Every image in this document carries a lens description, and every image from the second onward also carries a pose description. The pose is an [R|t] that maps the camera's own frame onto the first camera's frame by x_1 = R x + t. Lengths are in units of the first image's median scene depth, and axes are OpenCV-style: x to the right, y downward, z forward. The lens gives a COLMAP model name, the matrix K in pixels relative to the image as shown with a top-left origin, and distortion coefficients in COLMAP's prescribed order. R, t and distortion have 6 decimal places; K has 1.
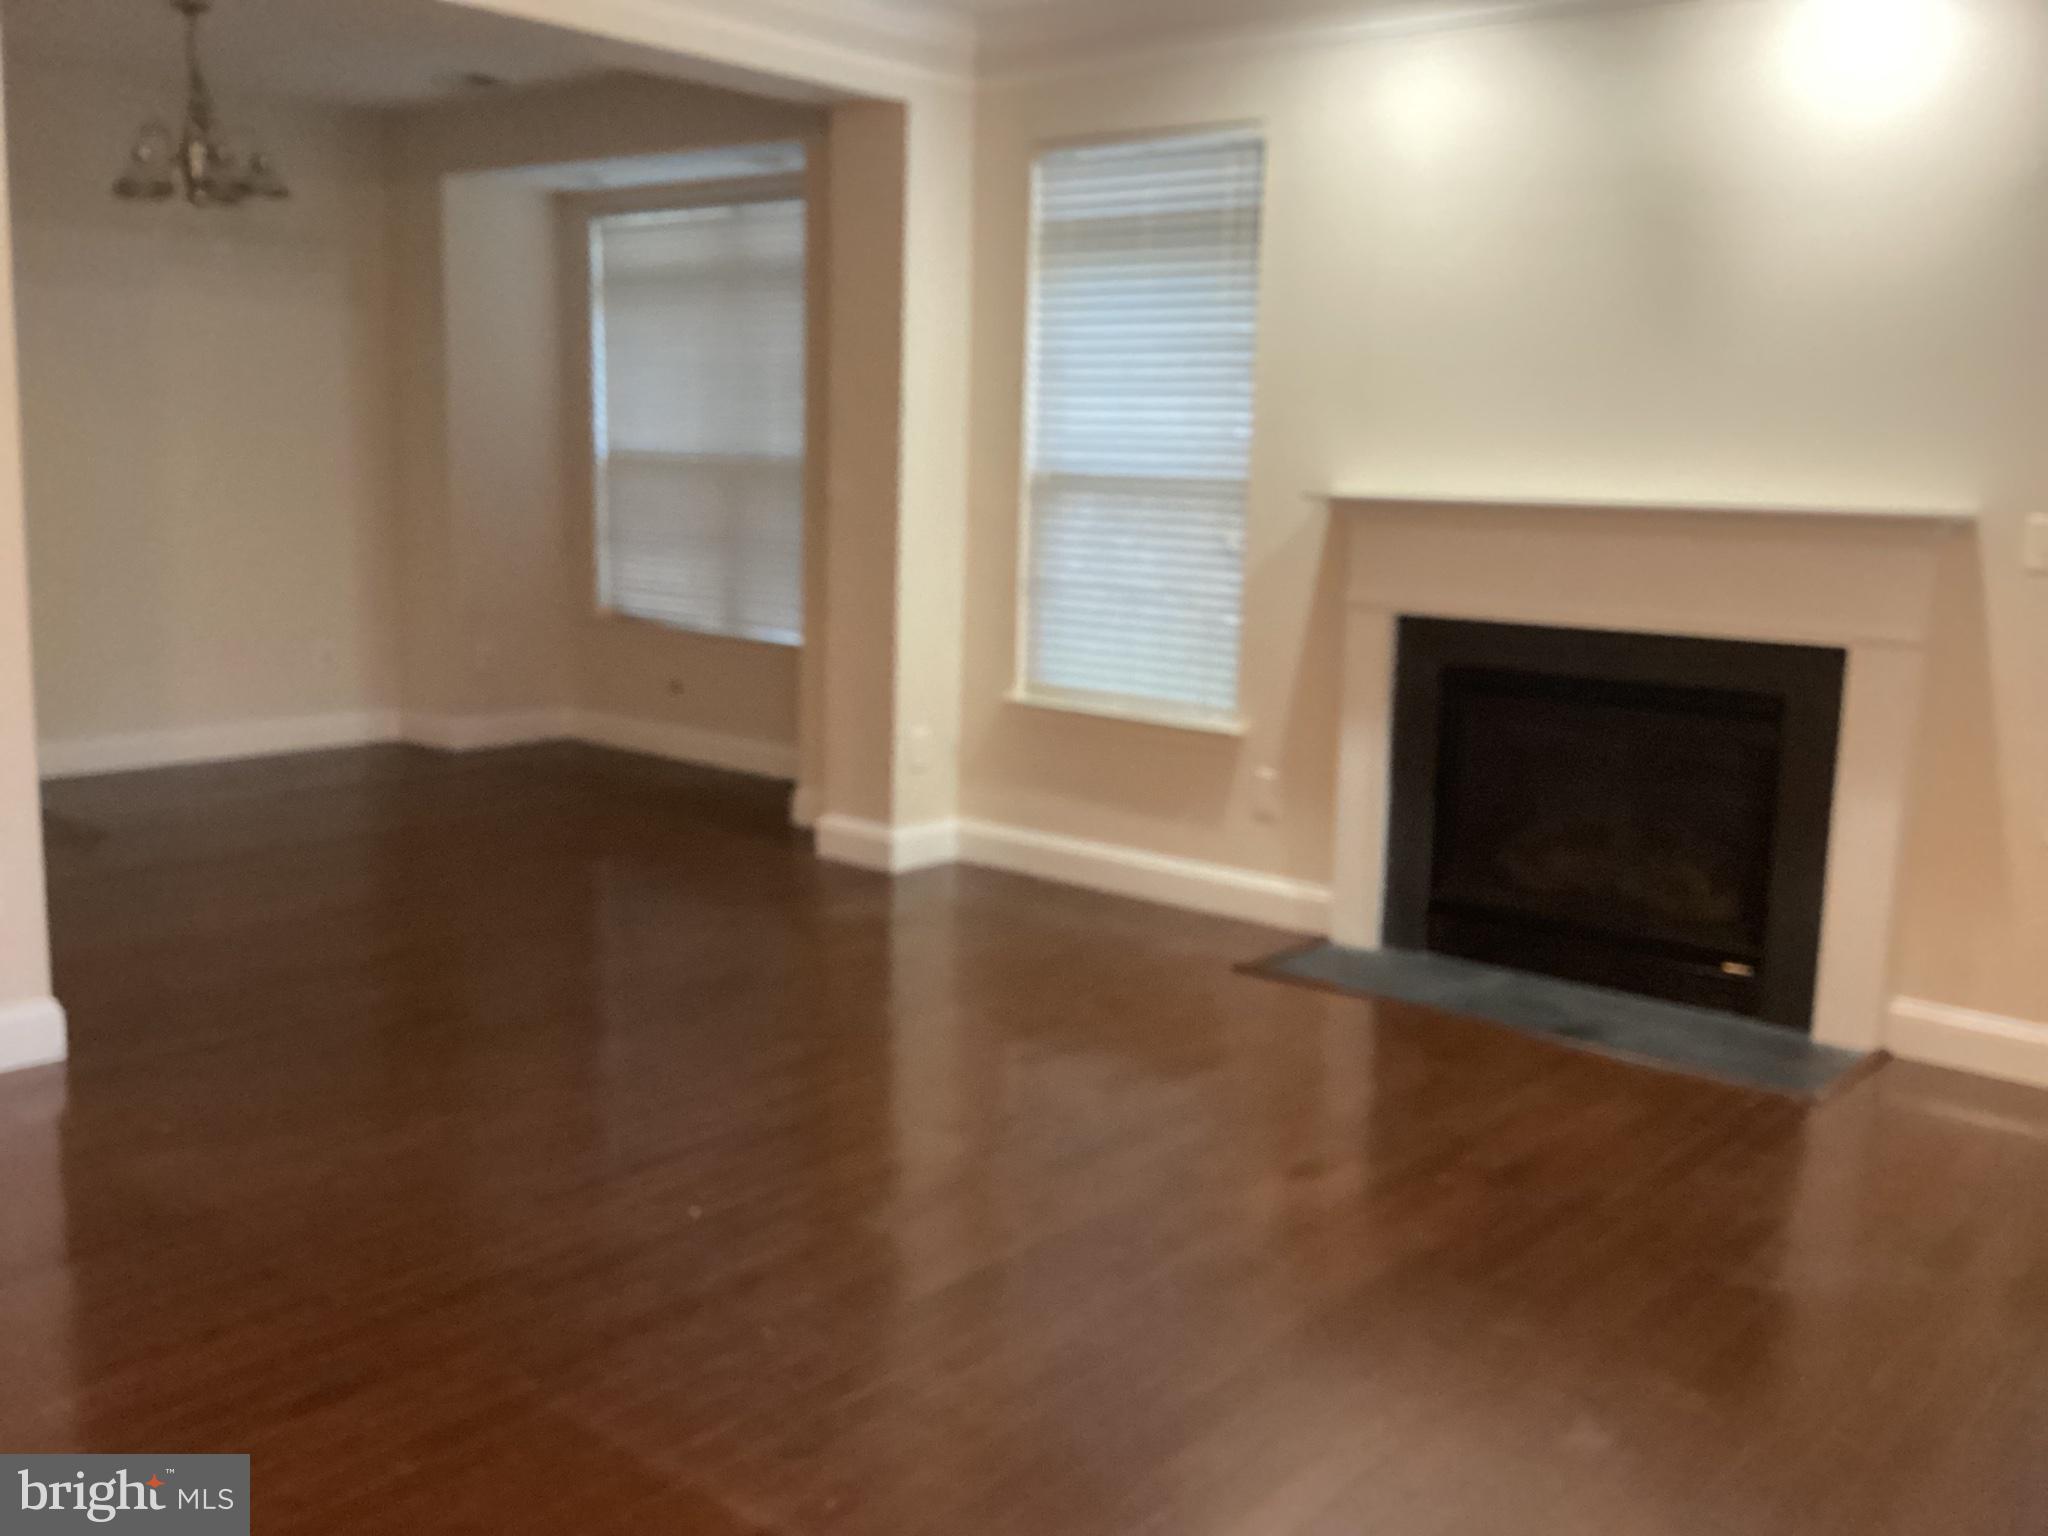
lens RADIAL K [[1861.3, 0, 1036.2], [0, 1861.3, 762.4], [0, 0, 1]] dist [0.078314, -0.168841]
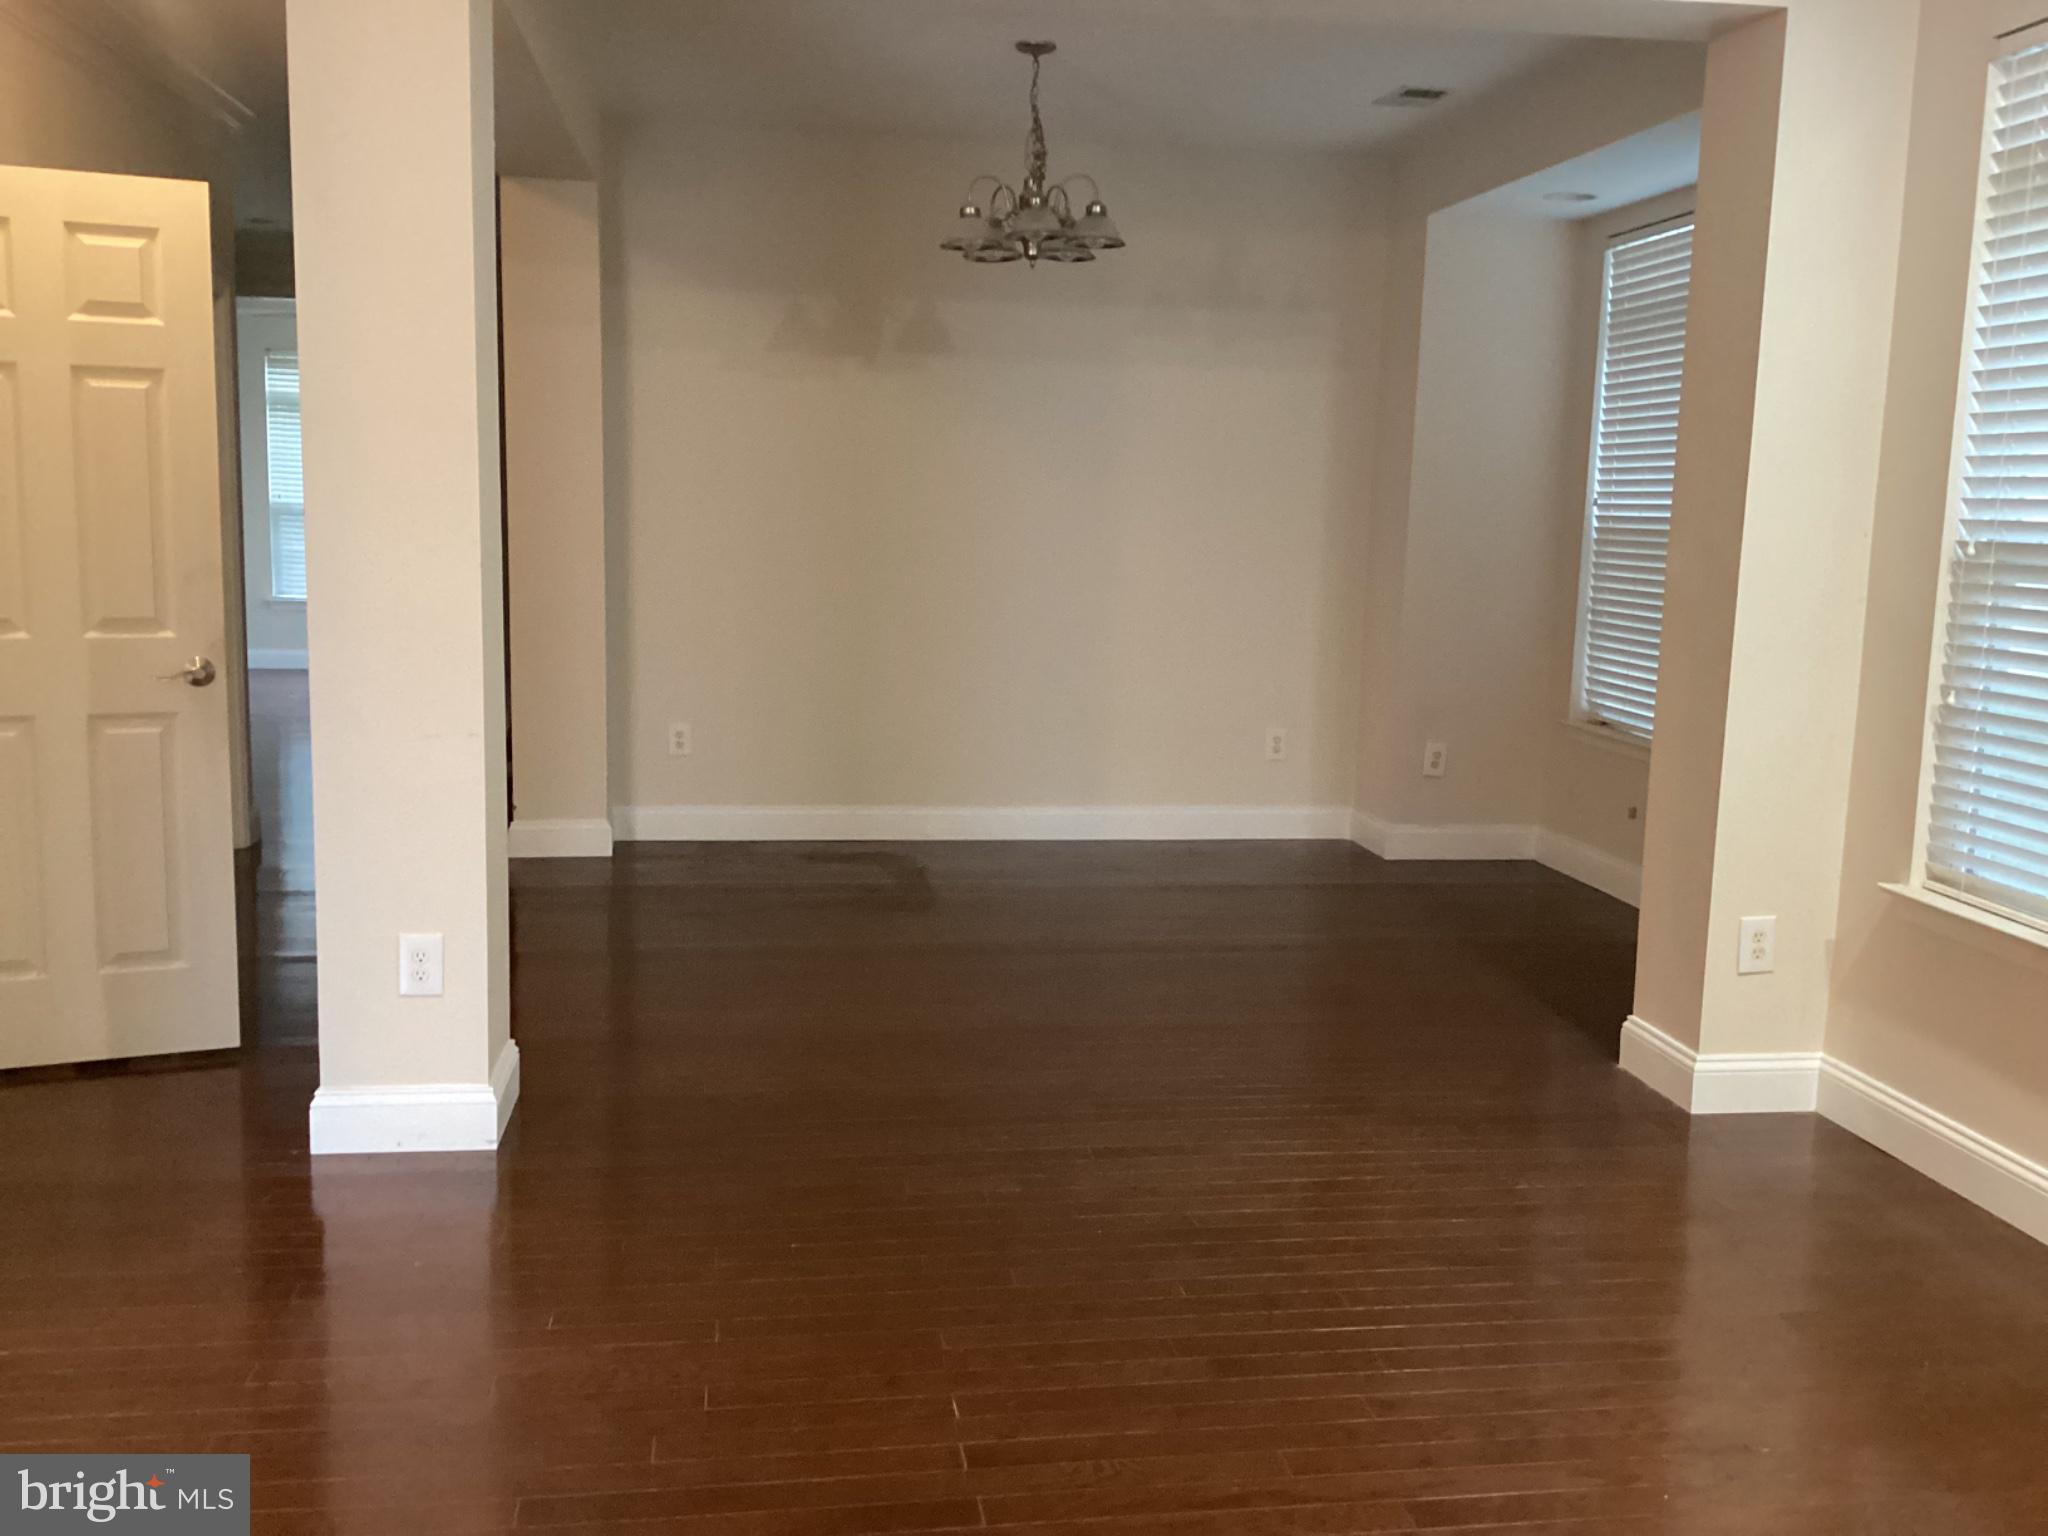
lens RADIAL K [[1861.3, 0, 1036.2], [0, 1861.3, 762.4], [0, 0, 1]] dist [0.078314, -0.168841]
pose [[0.744292, 0.079549, -0.663100, 0.192828], [-0.107711, 0.994181, -0.001633, -0.044061], [0.659112, 0.072638, 0.748529, 0.306225]]
